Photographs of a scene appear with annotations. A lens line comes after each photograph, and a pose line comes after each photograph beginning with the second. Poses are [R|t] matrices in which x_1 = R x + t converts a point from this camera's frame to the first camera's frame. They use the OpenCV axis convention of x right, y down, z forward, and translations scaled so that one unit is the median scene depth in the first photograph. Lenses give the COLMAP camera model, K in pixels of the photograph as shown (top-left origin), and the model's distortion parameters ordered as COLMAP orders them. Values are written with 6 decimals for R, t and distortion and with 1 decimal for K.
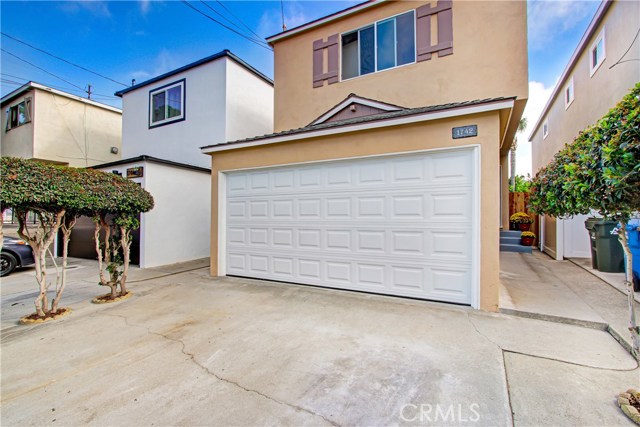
lens RADIAL K [[305.3, 0, 315.2], [0, 305.3, 216.6], [0, 0, 1]] dist [-0.019393, 0.000148]
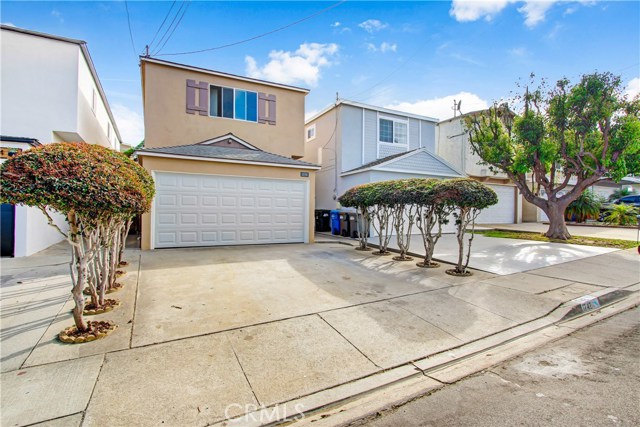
lens RADIAL K [[329.2, 0, 320.0], [0, 329.2, 213.5], [0, 0, 1]] dist [0.000607, 0.000038]
pose [[0.548846, 0.006491, 0.835898, -1.027720], [-0.014225, 0.999898, 0.001576, 0.024958], [-0.835802, -0.012756, 0.548882, -0.371650]]
